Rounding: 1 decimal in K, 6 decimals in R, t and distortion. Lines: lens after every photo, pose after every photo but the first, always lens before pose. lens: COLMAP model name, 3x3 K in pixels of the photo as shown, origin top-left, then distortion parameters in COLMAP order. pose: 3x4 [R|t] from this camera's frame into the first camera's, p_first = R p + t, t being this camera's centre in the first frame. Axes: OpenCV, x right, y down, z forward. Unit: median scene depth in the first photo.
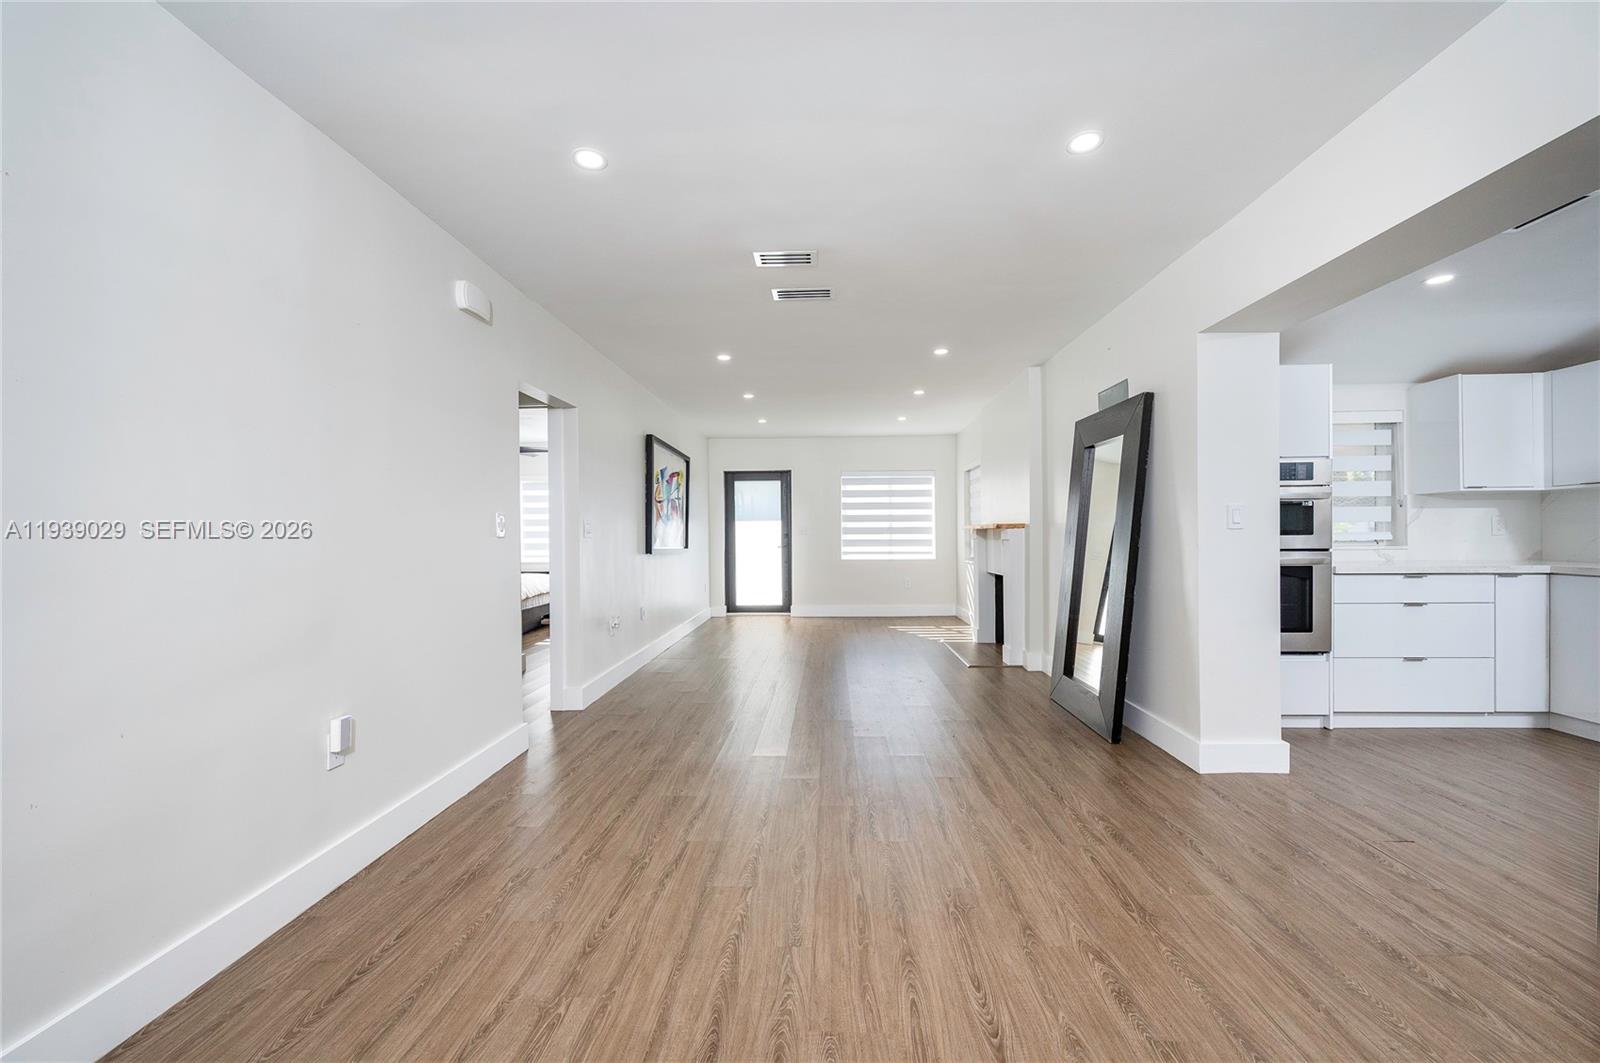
lens RADIAL K [[633.7, 0, 807.1], [0, 633.7, 533.5], [0, 0, 1]] dist [-0.001860, 0.001032]
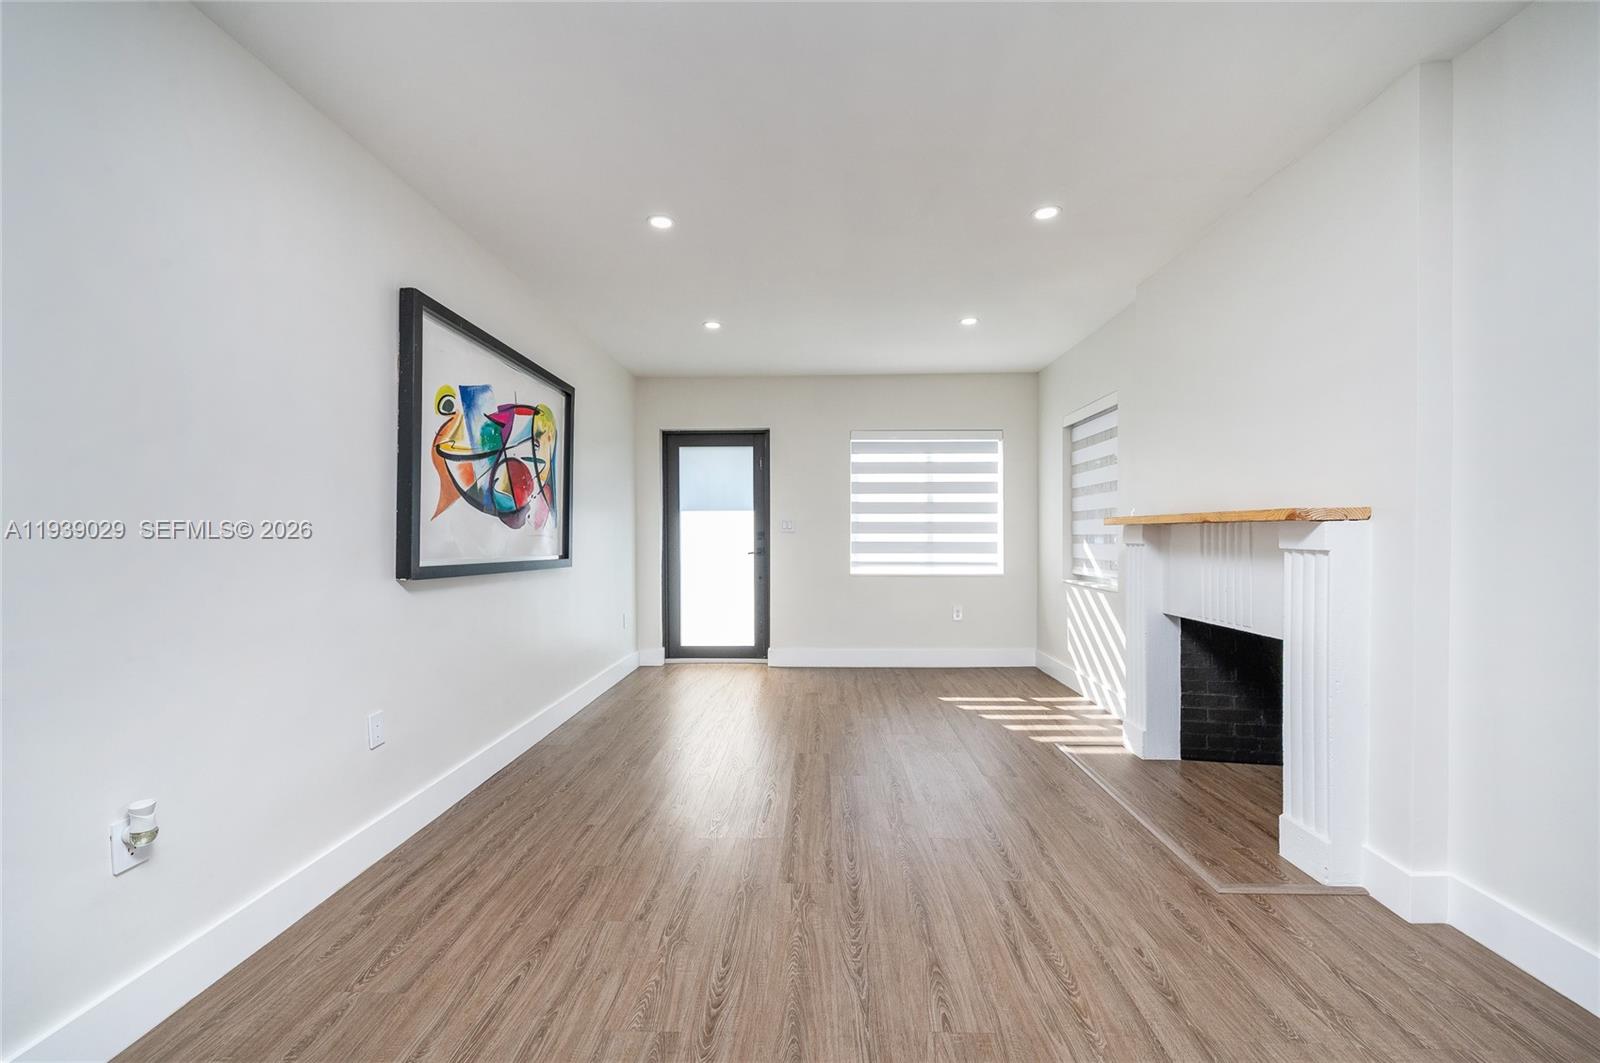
lens RADIAL K [[633.7, 0, 806.8], [0, 633.7, 528.3], [0, 0, 1]] dist [-0.001860, 0.001032]
pose [[0.999935, 0.005465, 0.010041, 0.005336], [-0.005413, 0.999972, -0.005247, -0.000177], [-0.010069, 0.005193, 0.999936, 0.382562]]
